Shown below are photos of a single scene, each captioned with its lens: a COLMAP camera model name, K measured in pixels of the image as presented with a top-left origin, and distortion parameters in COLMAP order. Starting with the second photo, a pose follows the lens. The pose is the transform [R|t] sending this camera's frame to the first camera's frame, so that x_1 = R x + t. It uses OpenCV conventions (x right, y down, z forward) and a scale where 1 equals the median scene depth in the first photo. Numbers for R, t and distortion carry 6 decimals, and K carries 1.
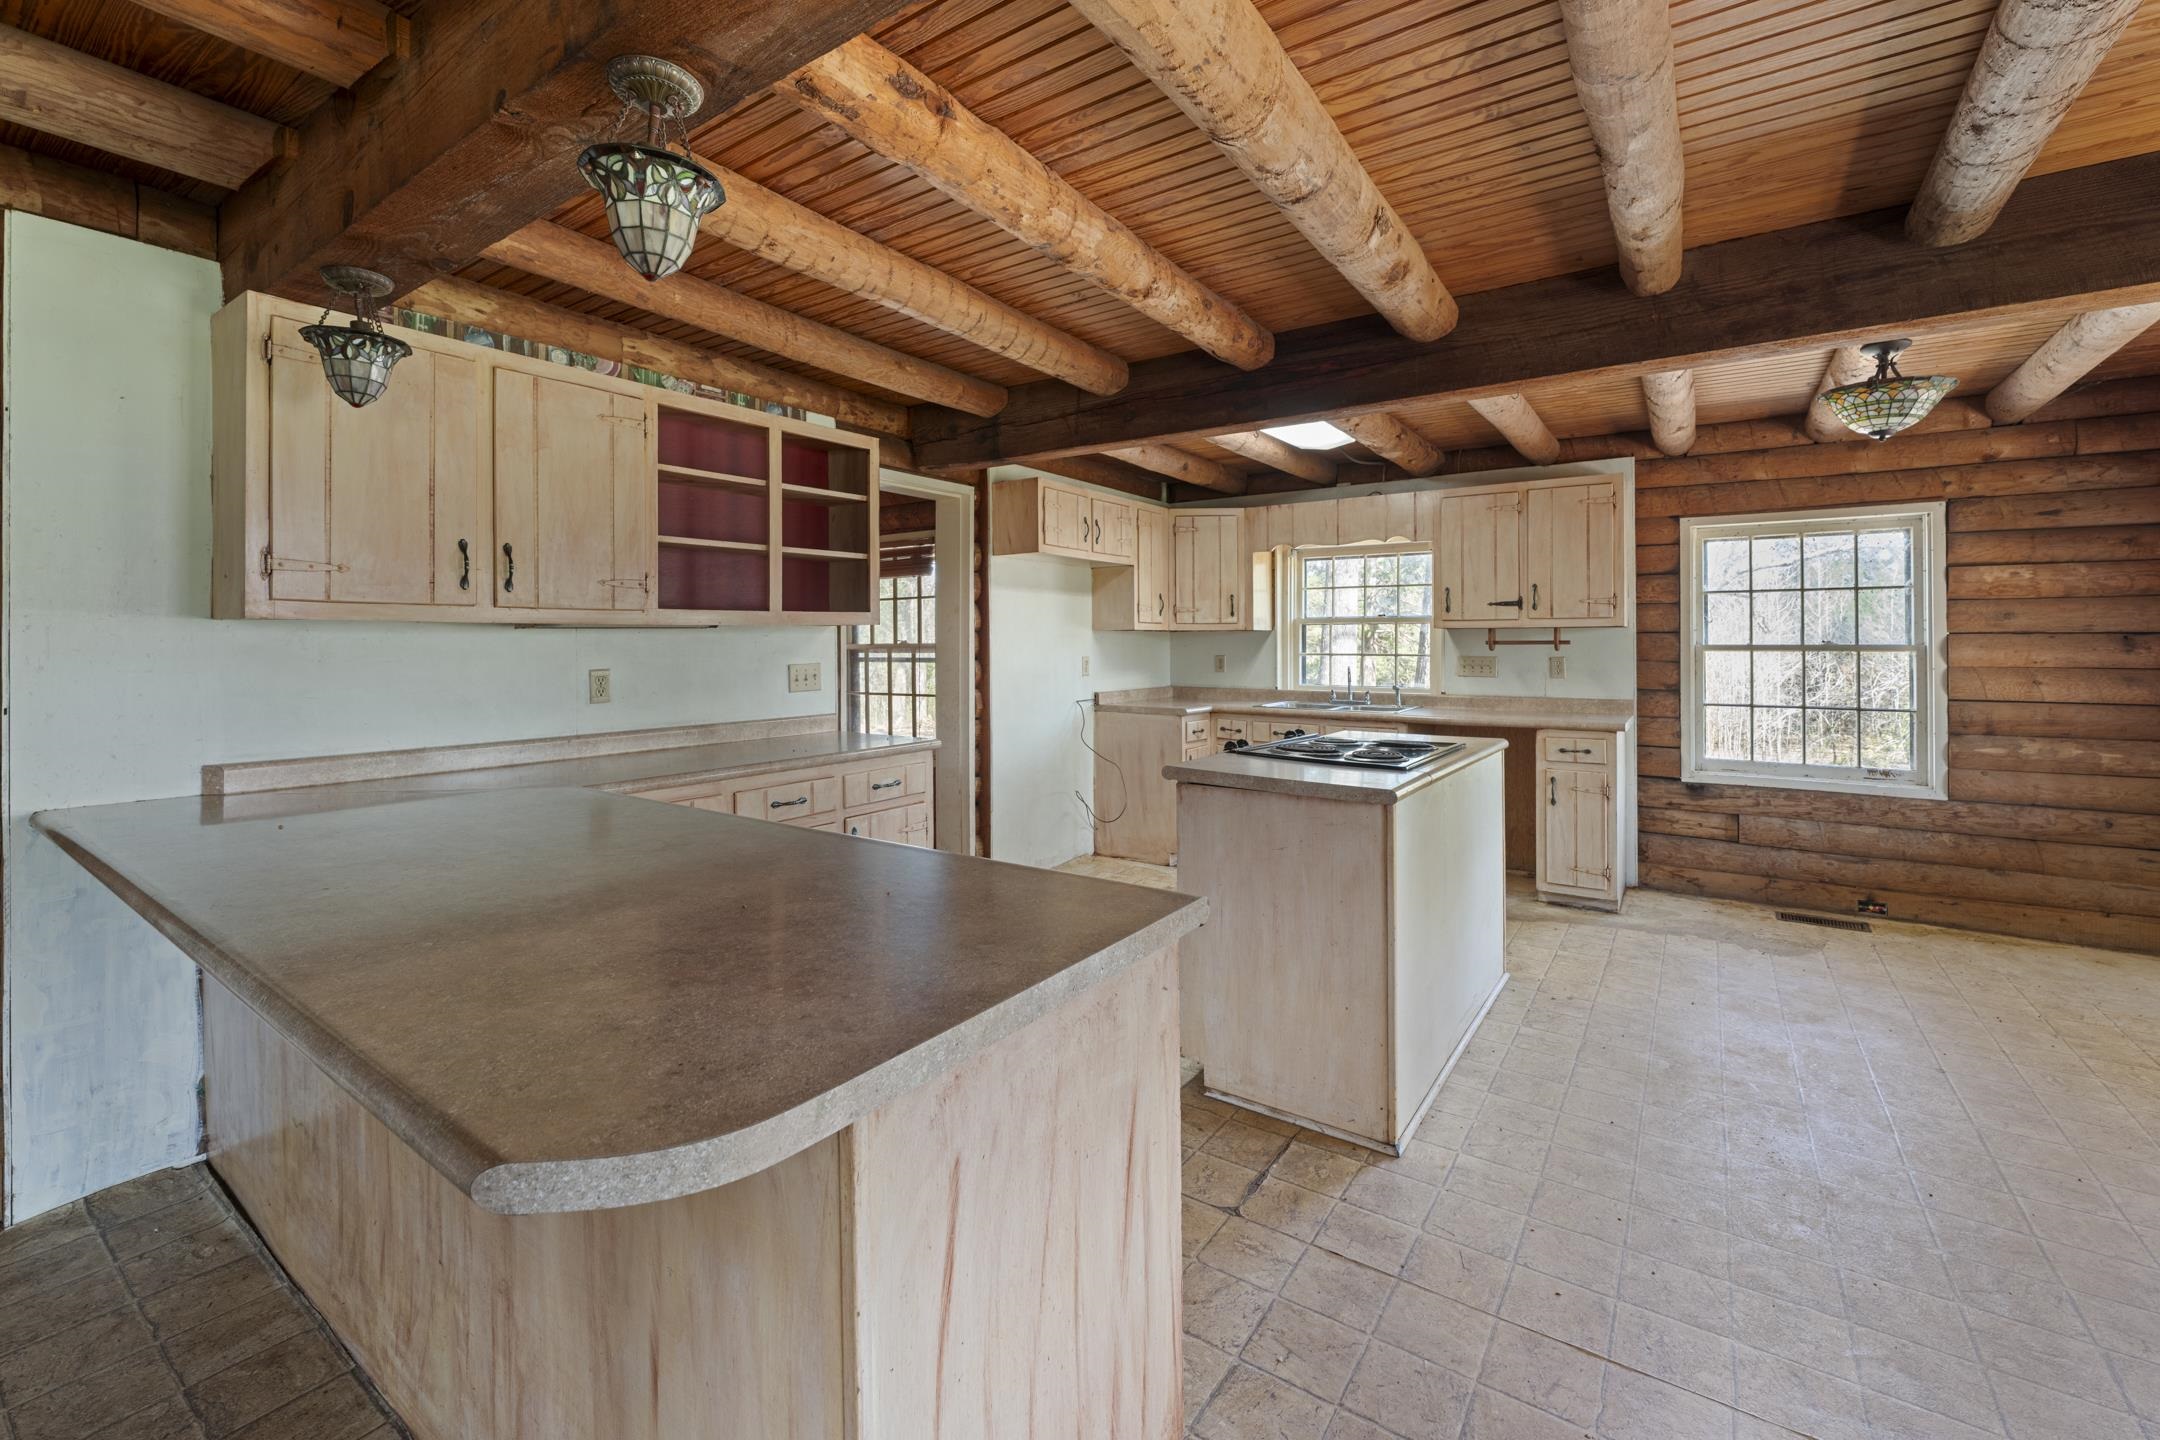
lens RADIAL K [[898.2, 0, 1079.2], [0, 898.2, 635.9], [0, 0, 1]] dist [-0.000514, 0.000016]
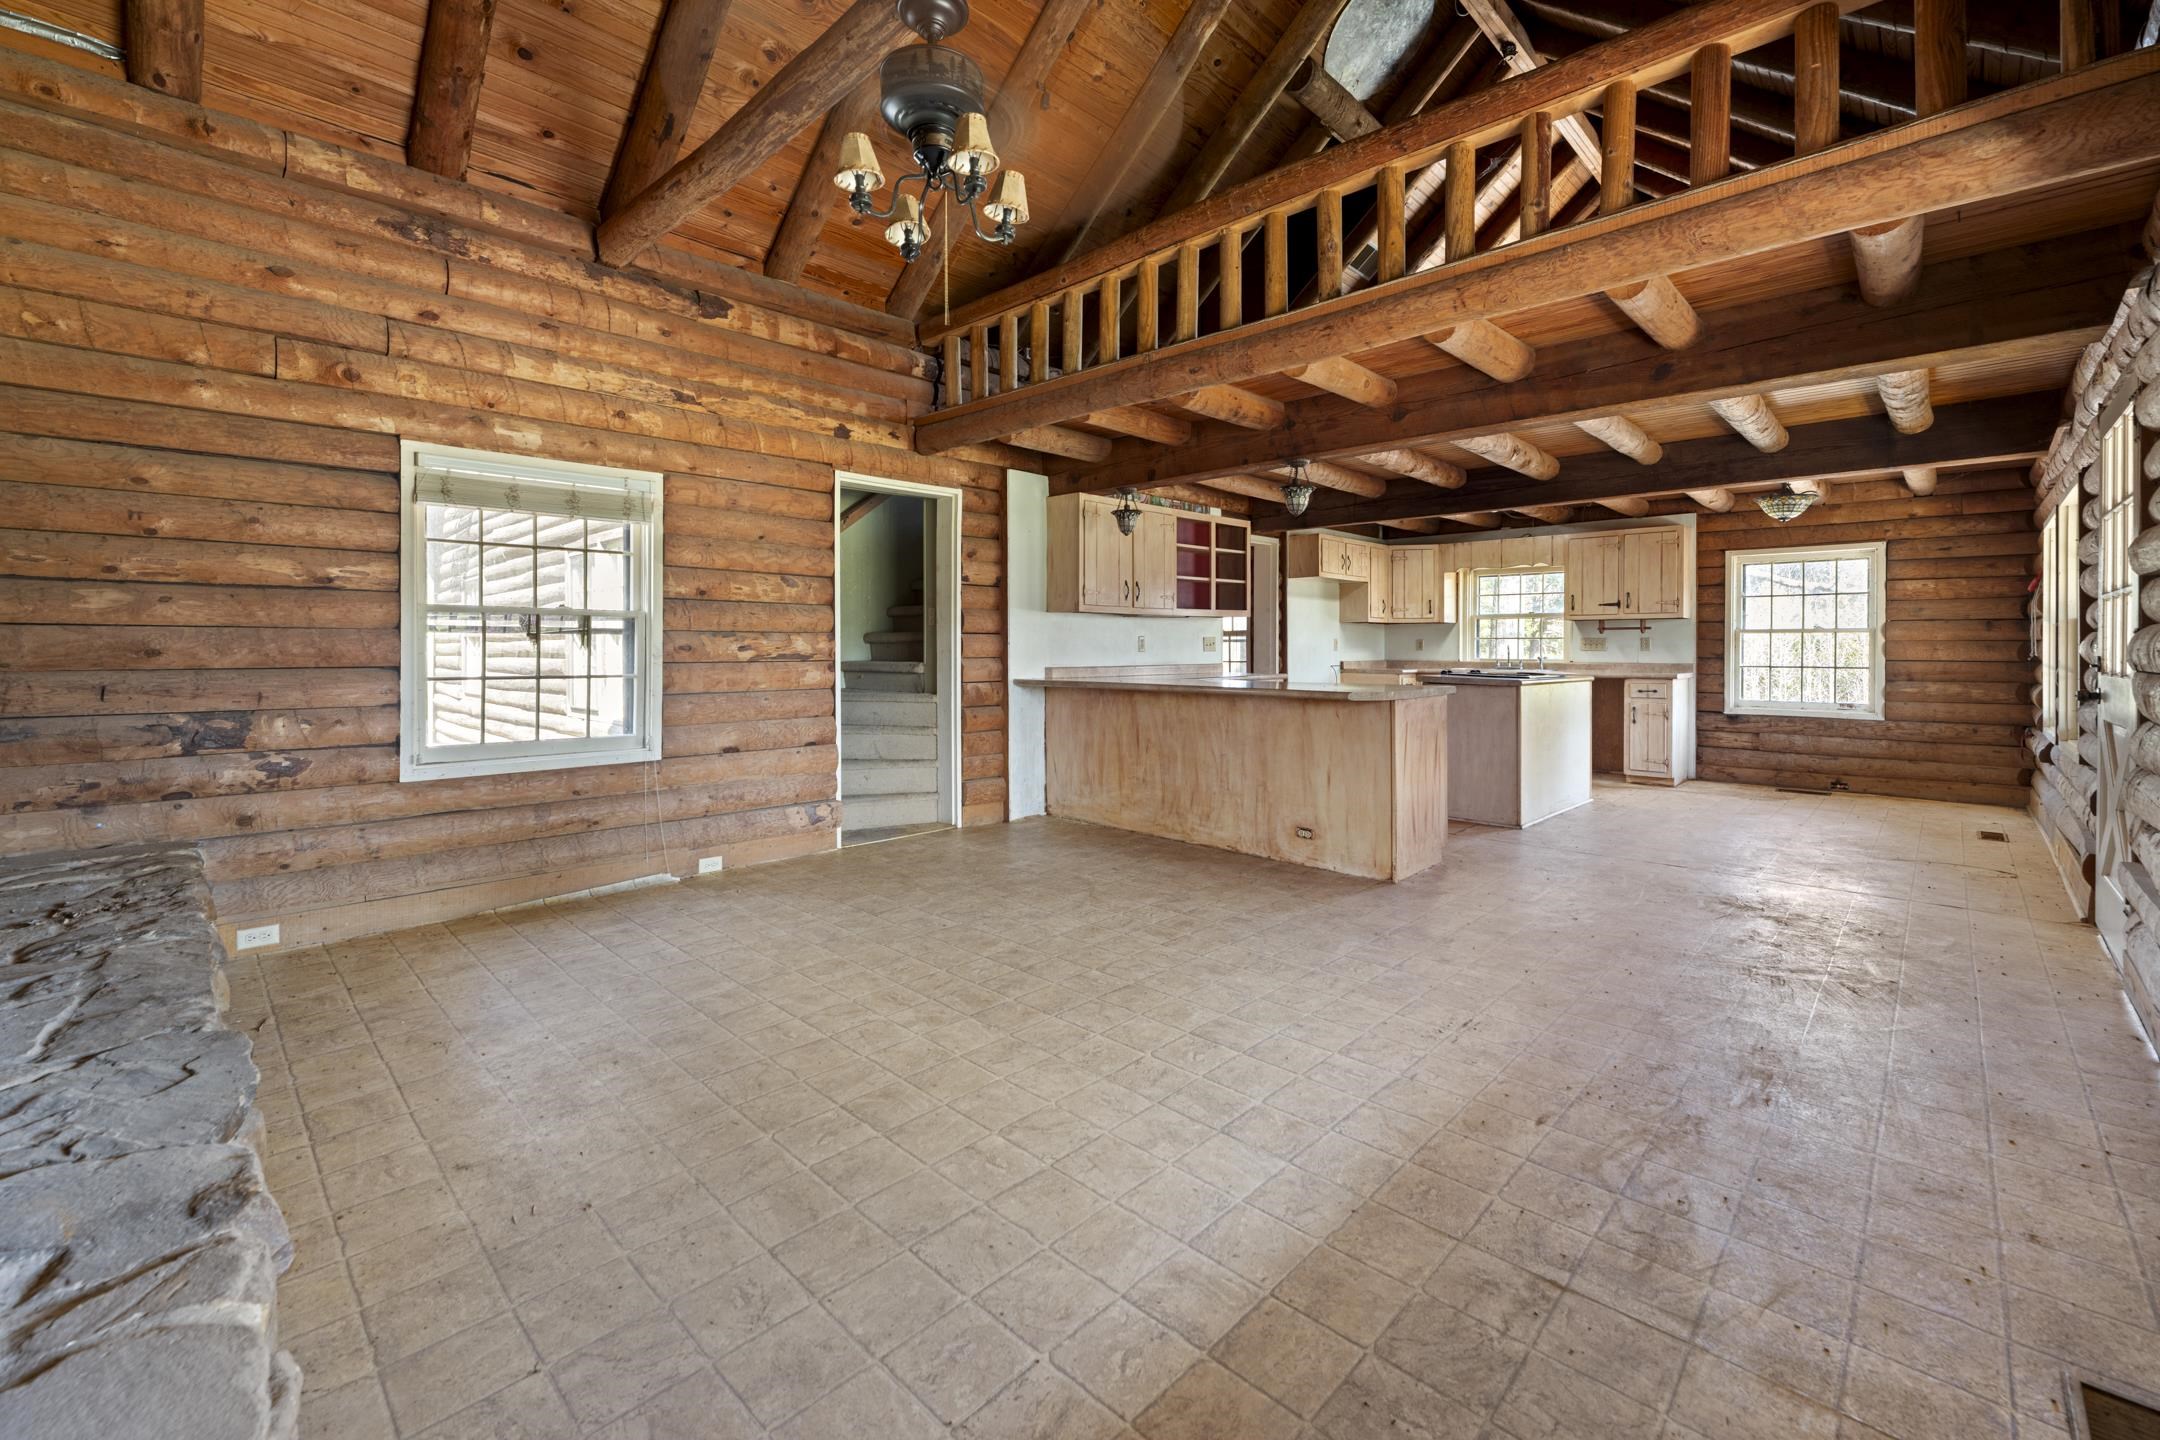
lens RADIAL K [[891.2, 0, 1082.4], [0, 891.2, 656.0], [0, 0, 1]] dist [-0.008472, 0.000830]
pose [[0.986494, 0.003299, -0.163762, -0.229716], [-0.000779, 0.999880, 0.015448, 0.037448], [0.163794, -0.015111, 0.986379, -0.840504]]
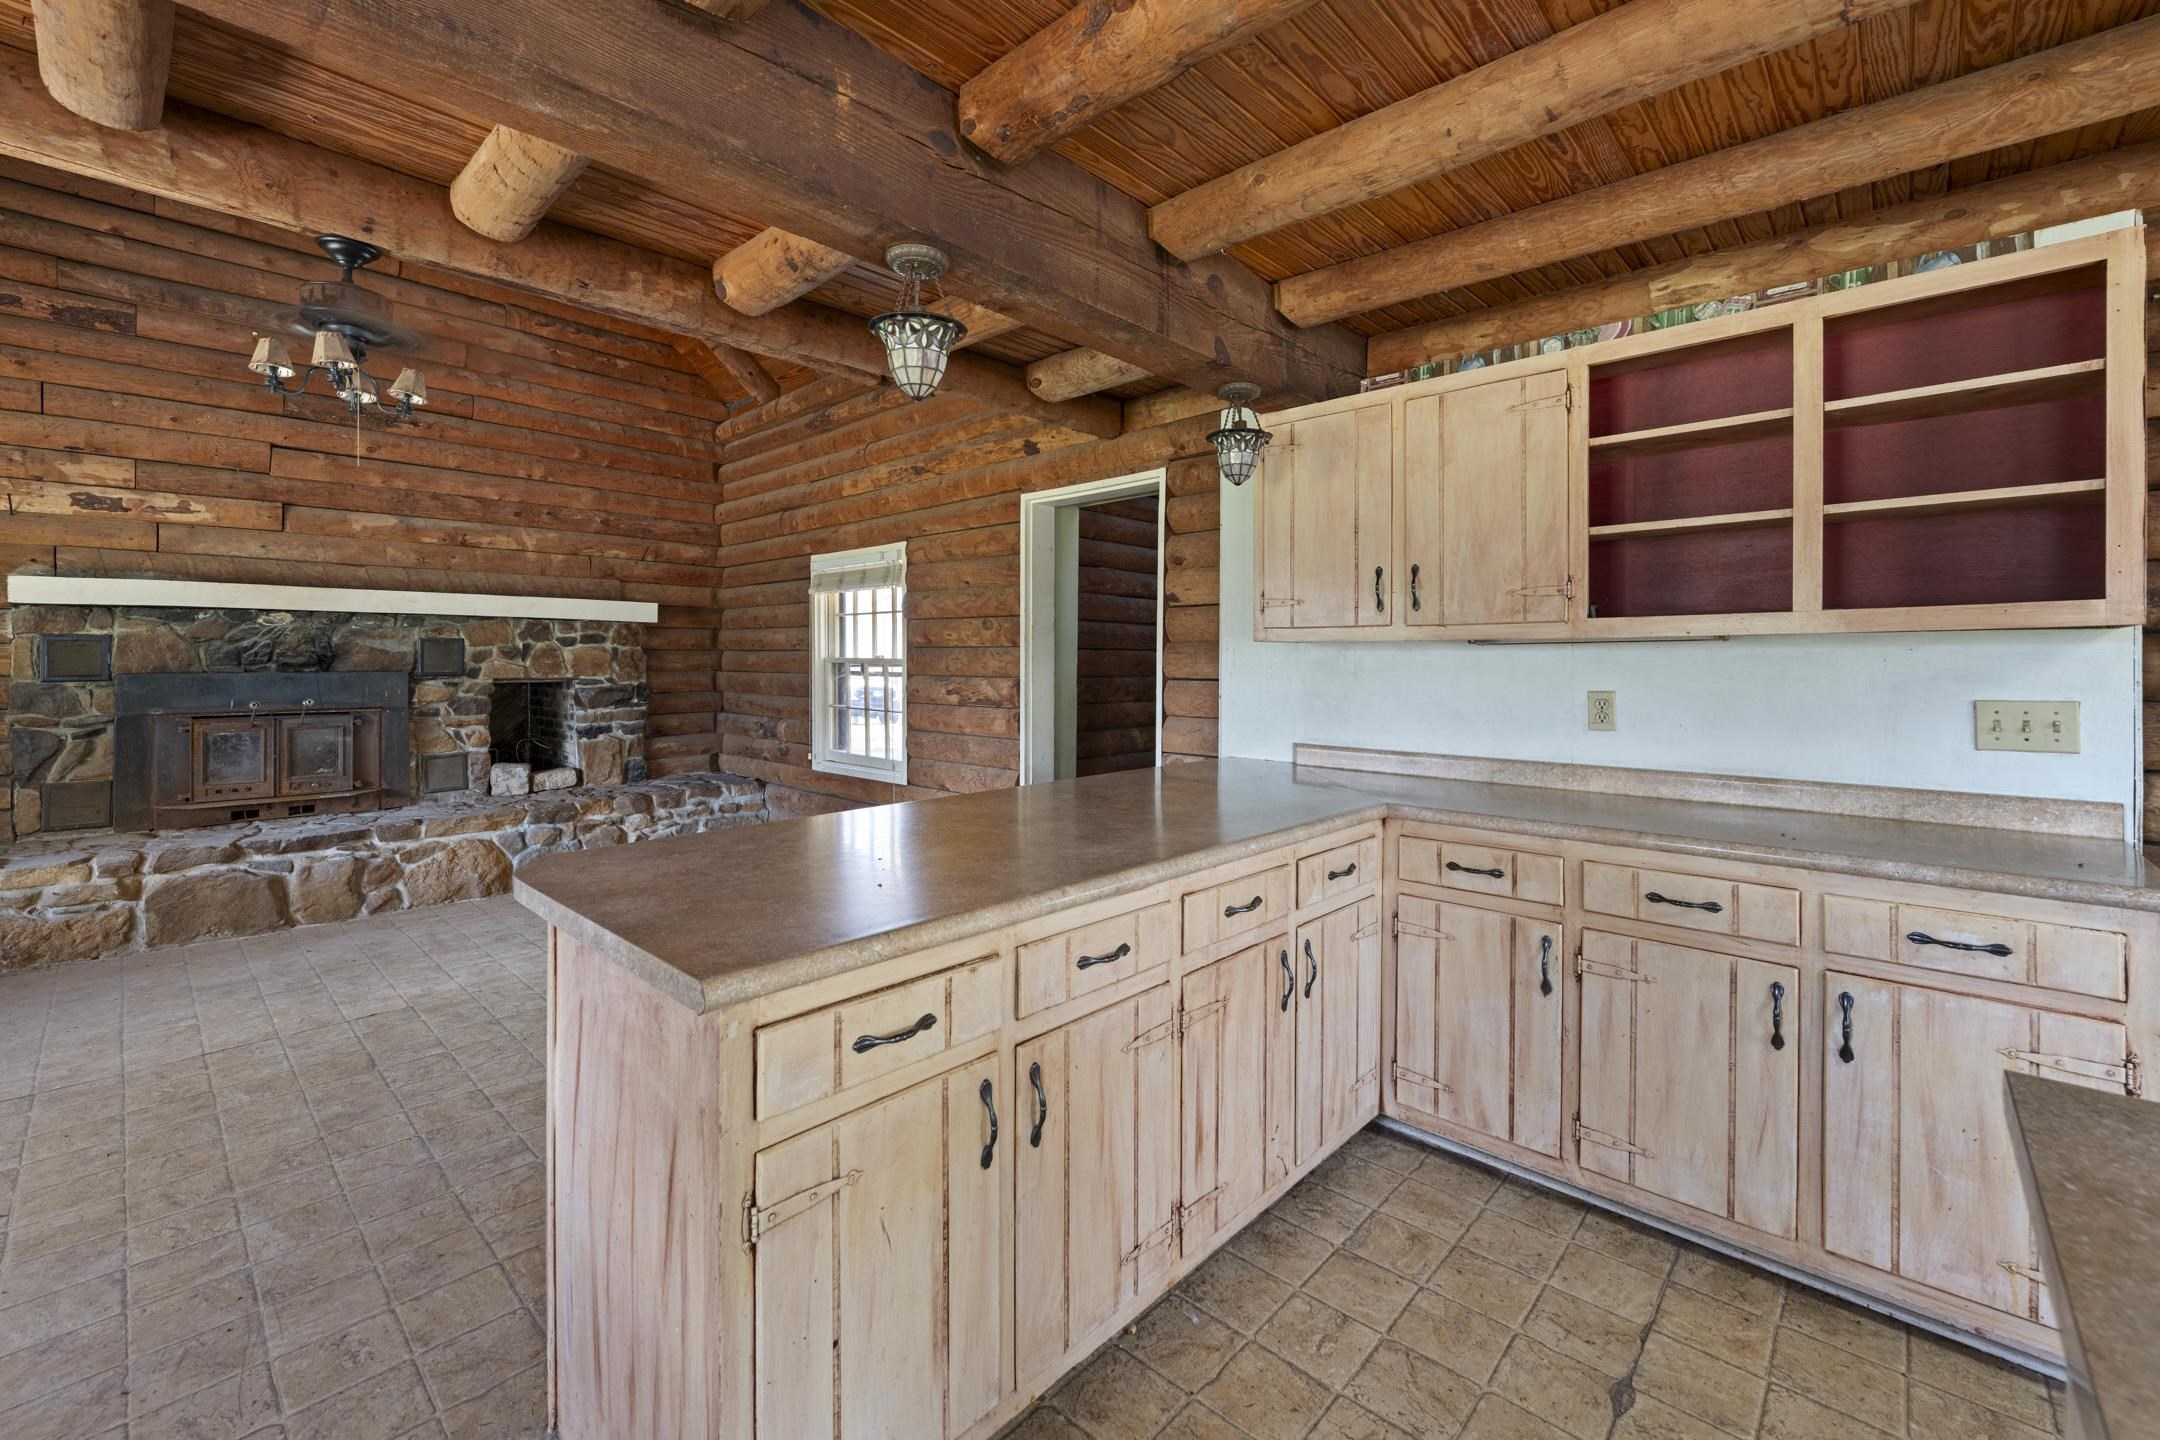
lens RADIAL K [[896.3, 0, 1069.9], [0, 896.3, 654.8], [0, 0, 1]] dist [-0.003556, 0.000667]
pose [[-0.147887, -0.002576, -0.989001, 0.271721], [0.003272, 0.999990, -0.003093, 0.002635], [0.988999, -0.003694, -0.147877, 0.447747]]
